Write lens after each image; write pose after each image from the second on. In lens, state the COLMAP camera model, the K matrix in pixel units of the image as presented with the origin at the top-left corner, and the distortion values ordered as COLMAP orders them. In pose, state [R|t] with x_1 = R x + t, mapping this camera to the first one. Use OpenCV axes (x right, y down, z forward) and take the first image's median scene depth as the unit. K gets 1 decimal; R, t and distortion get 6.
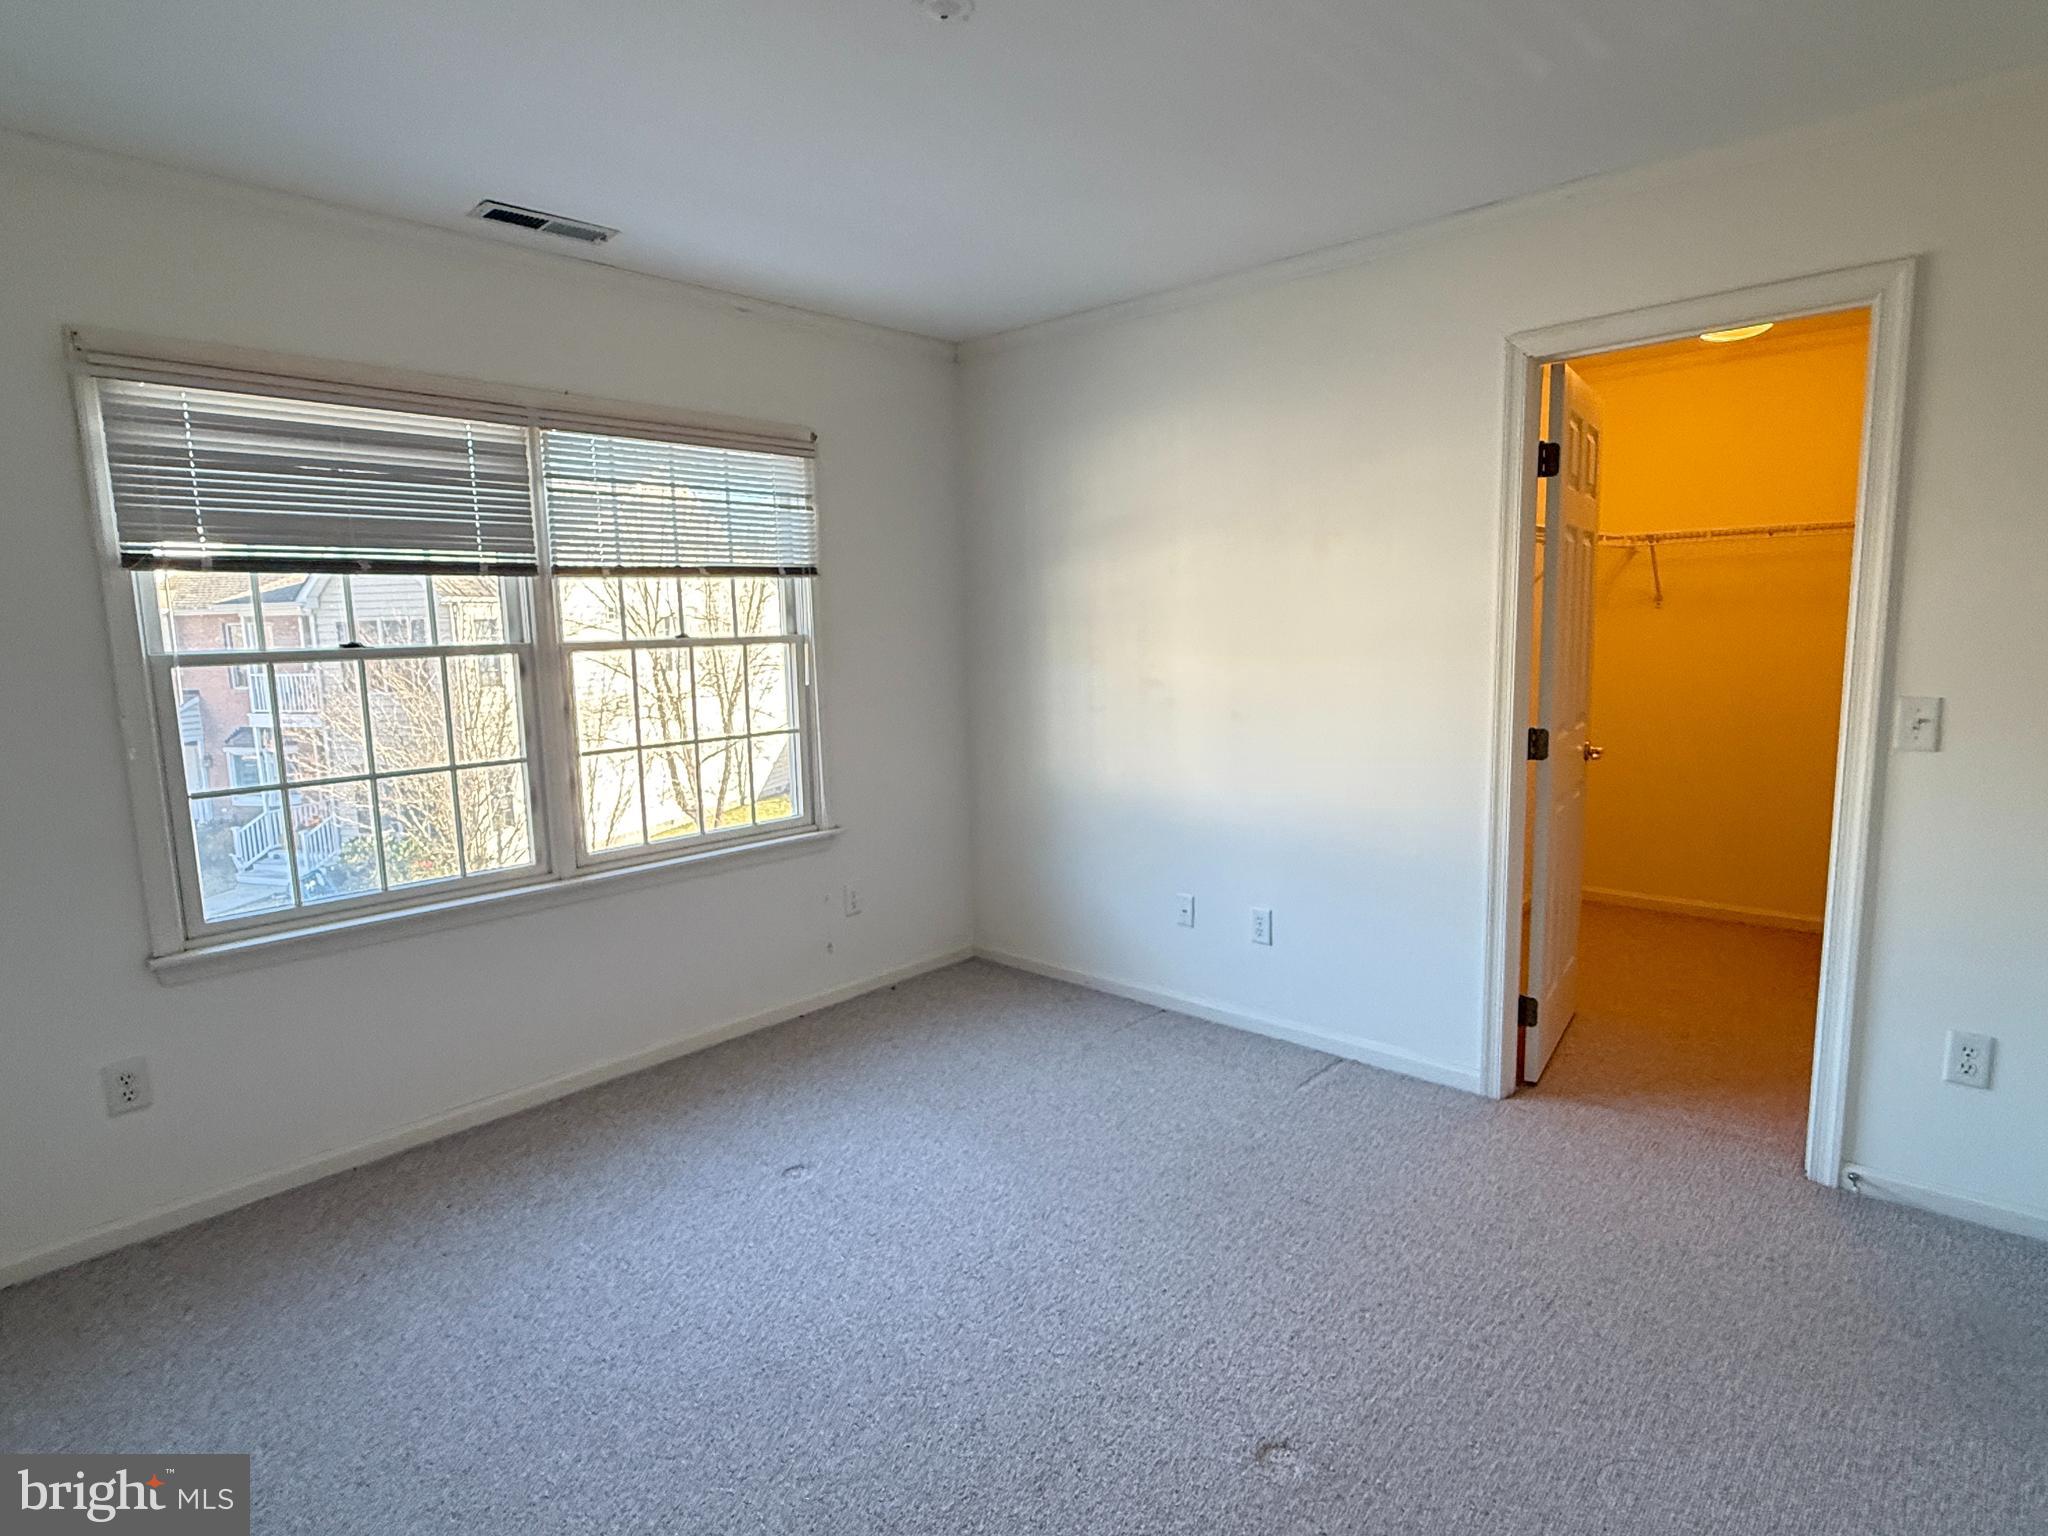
lens RADIAL K [[1122.9, 0, 1024.0], [0, 1122.9, 768.0], [0, 0, 1]] dist [0.000071, 0.000570]
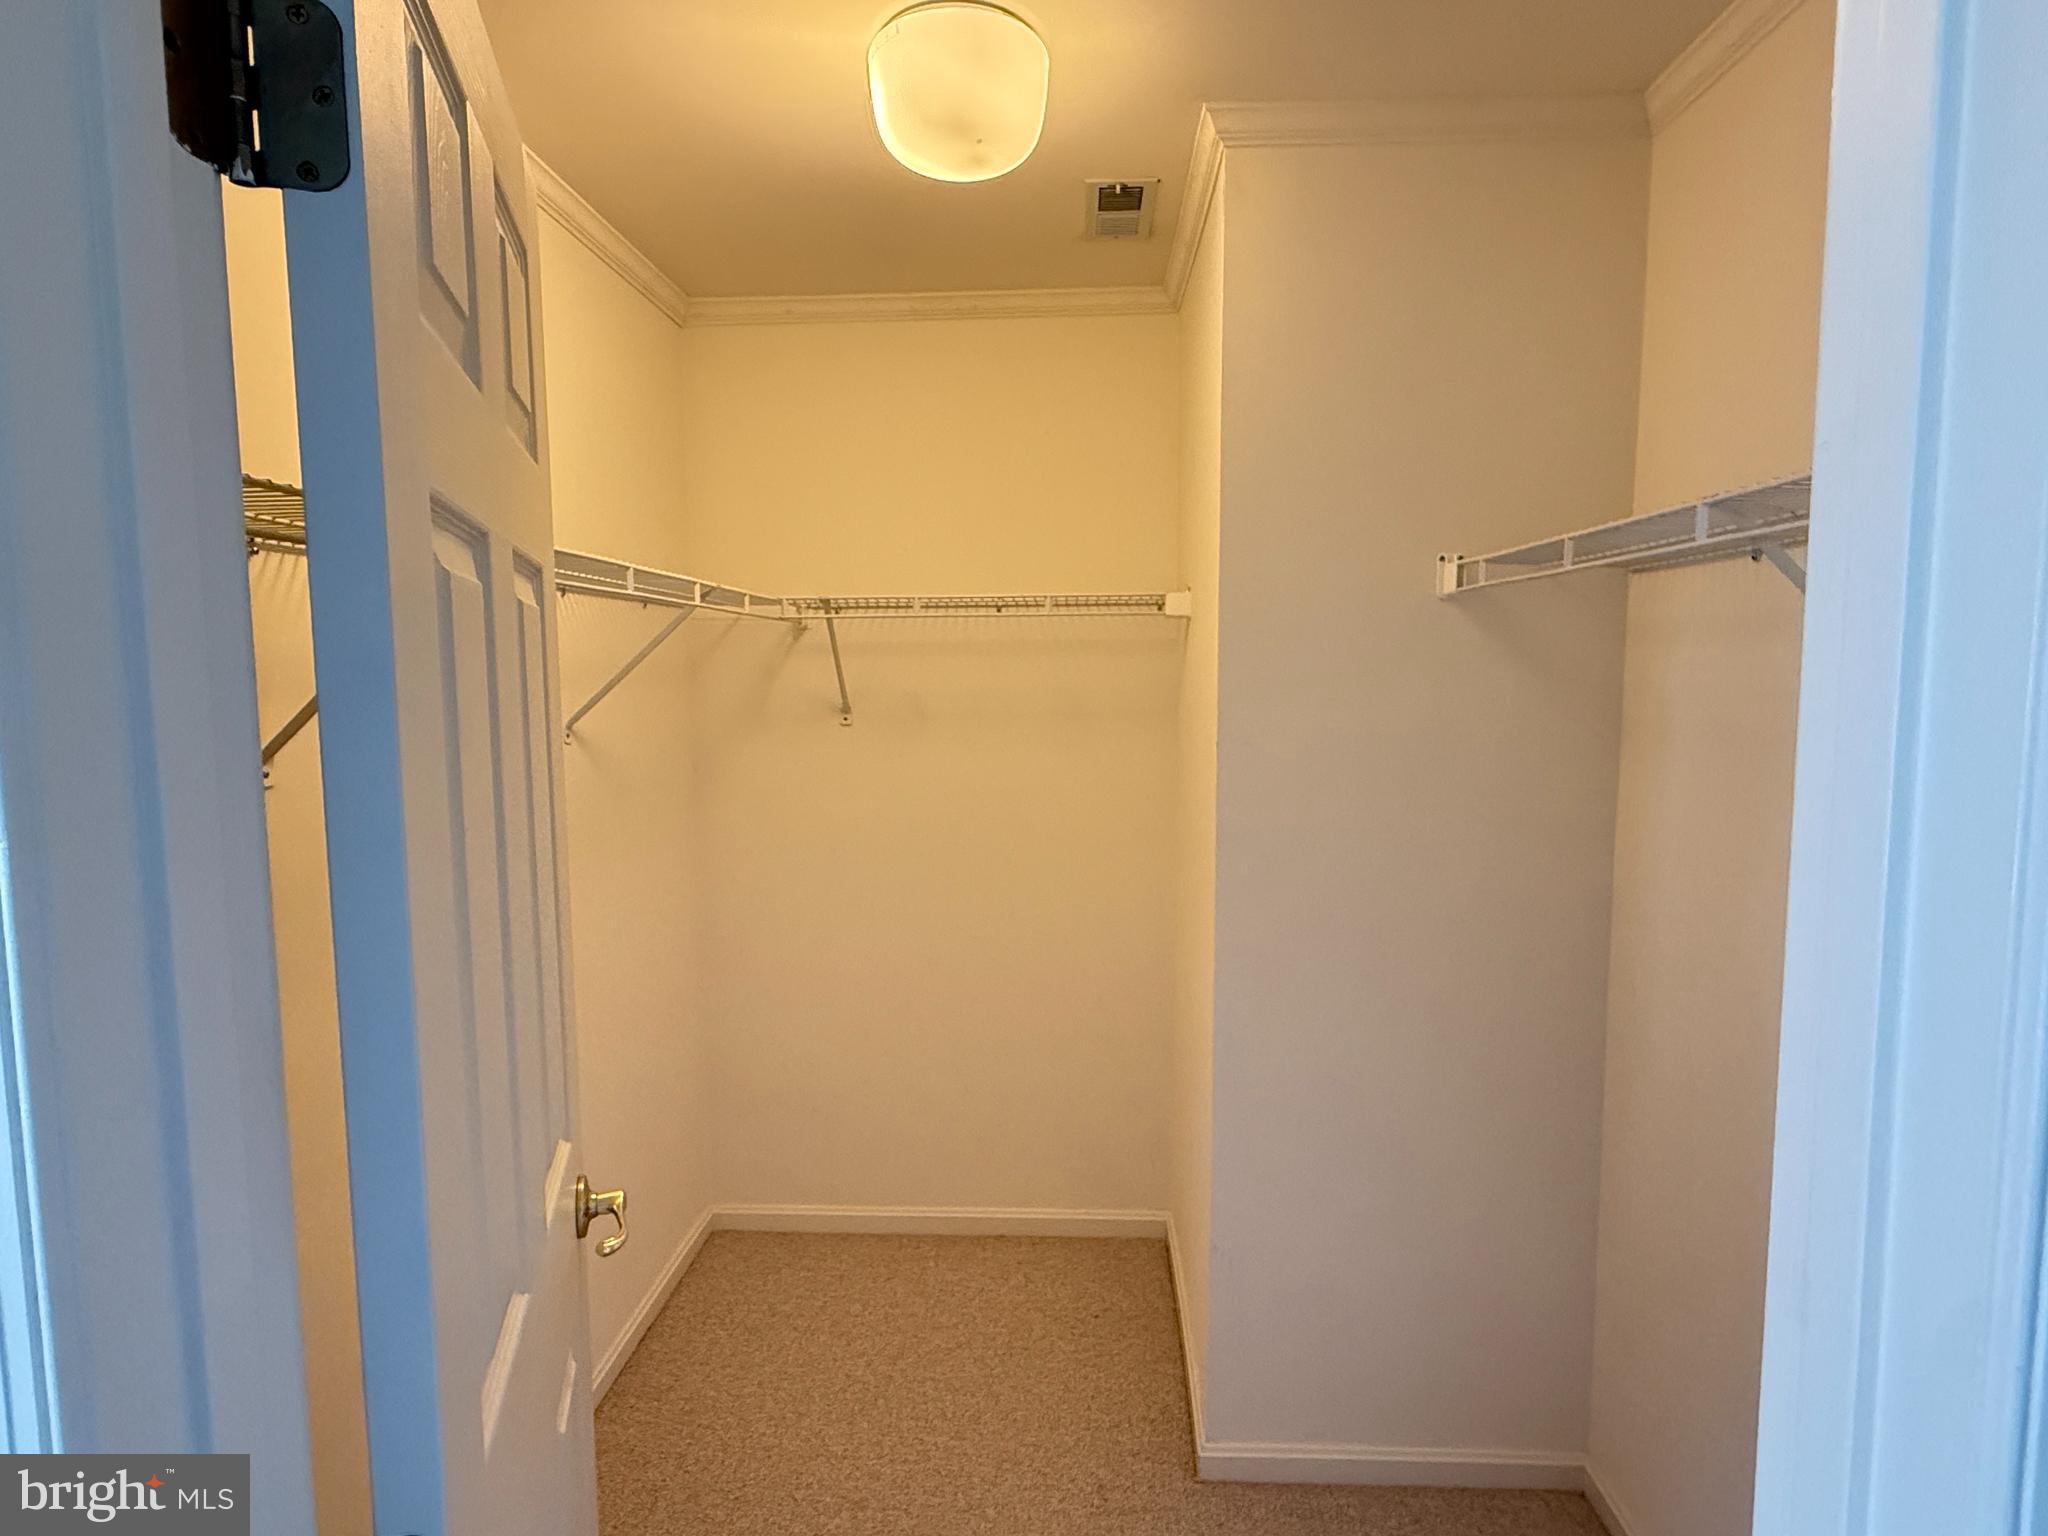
lens RADIAL K [[1122.9, 0, 1024.0], [0, 1122.9, 768.0], [0, 0, 1]] dist [0.000071, 0.000570]
pose [[0.778360, -0.037592, 0.626691, 0.290295], [0.069693, 0.997210, -0.026742, -0.105265], [-0.623938, 0.064491, 0.778809, 0.525094]]
